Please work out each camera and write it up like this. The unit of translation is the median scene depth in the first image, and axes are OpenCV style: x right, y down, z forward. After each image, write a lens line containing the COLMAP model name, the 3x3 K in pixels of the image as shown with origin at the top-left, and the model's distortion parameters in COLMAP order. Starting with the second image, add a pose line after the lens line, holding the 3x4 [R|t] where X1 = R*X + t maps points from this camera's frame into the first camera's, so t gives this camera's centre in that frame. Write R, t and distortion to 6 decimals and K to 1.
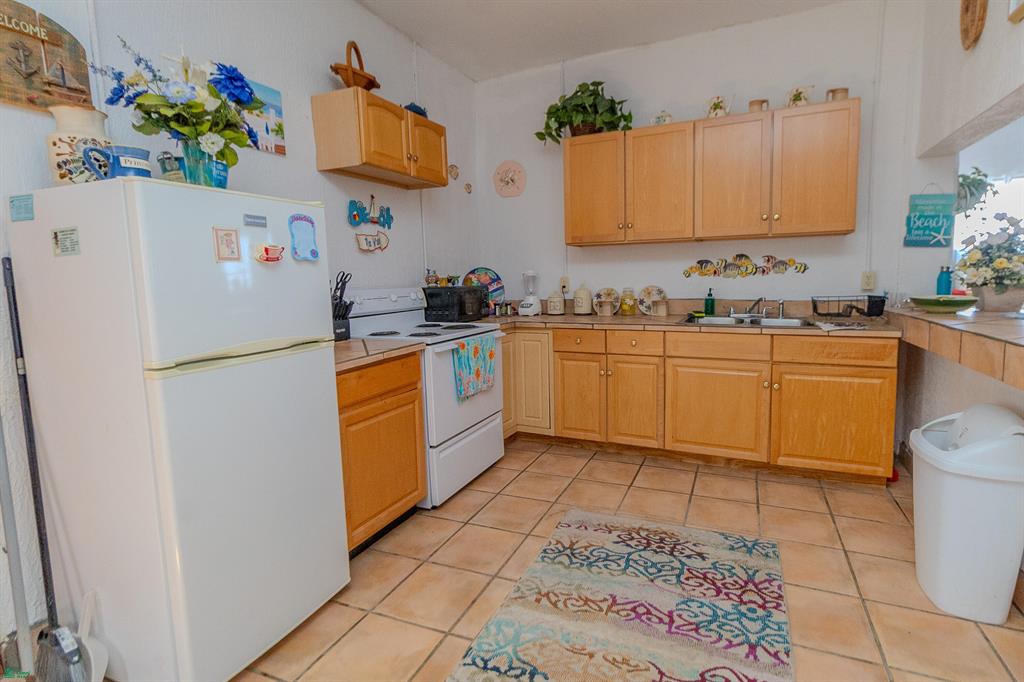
lens RADIAL K [[481.4, 0, 550.1], [0, 481.4, 328.8], [0, 0, 1]] dist [0.002261, -0.000442]
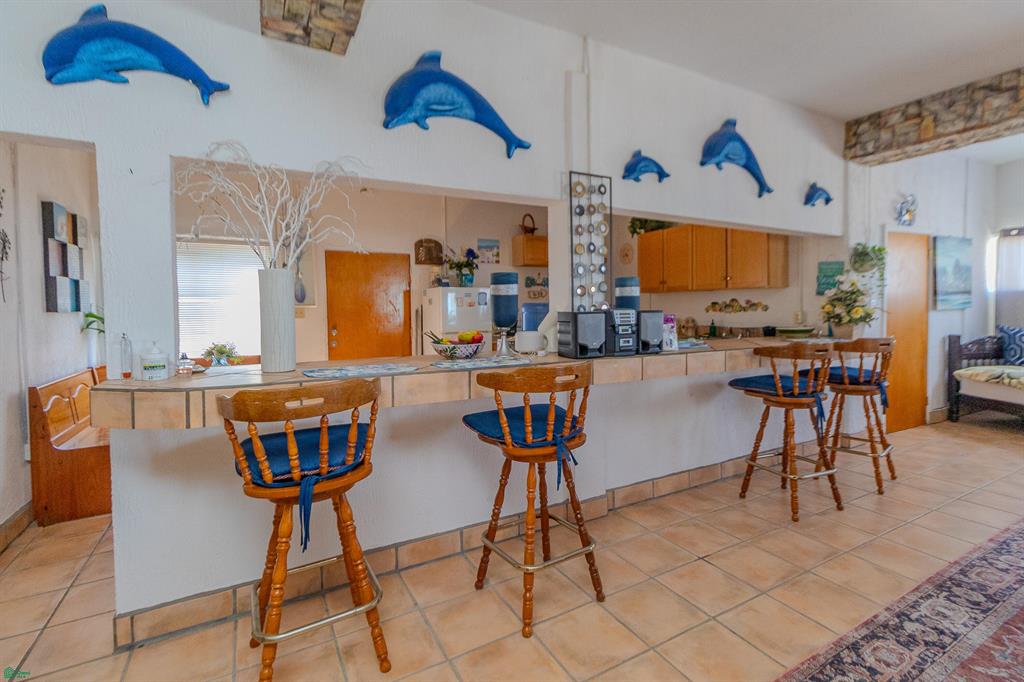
lens RADIAL K [[481.4, 0, 521.8], [0, 481.4, 322.1], [0, 0, 1]] dist [0.002261, -0.000442]
pose [[0.775875, 0.032039, -0.630073, 0.942486], [-0.076419, 0.996129, -0.043449, 0.048091], [0.626242, 0.081861, 0.775319, -0.723145]]
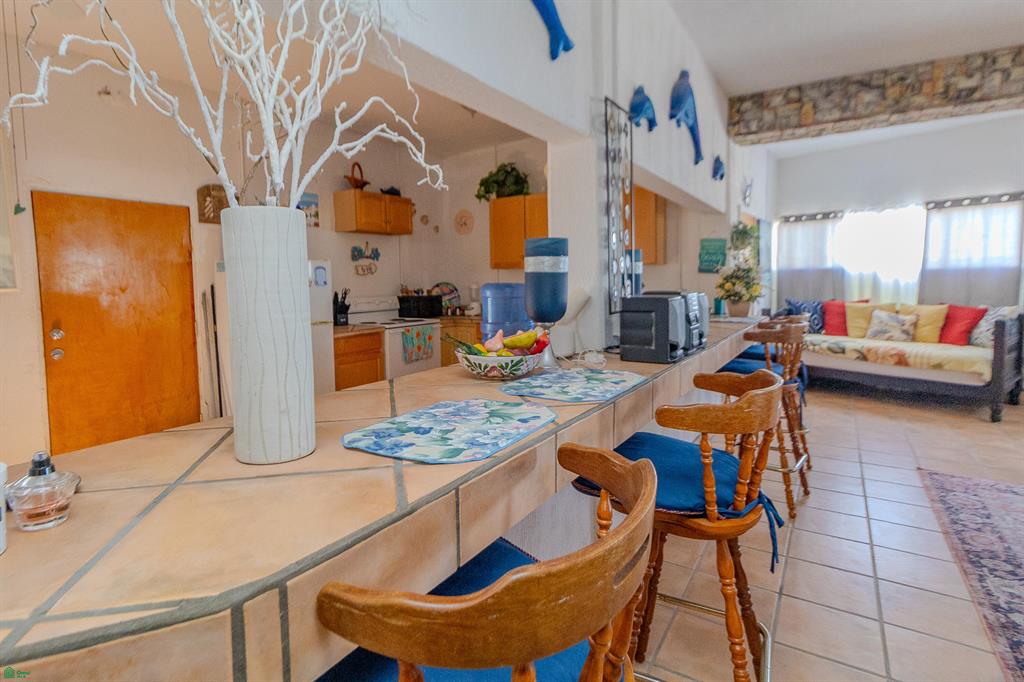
lens RADIAL K [[526.2, 0, 494.3], [0, 526.2, 314.3], [0, 0, 1]] dist [0.010477, -0.000112]
pose [[0.979560, 0.017955, -0.200347, 0.431570], [-0.026896, 0.998756, -0.041994, 0.040531], [0.199344, 0.046524, 0.978824, -0.689779]]
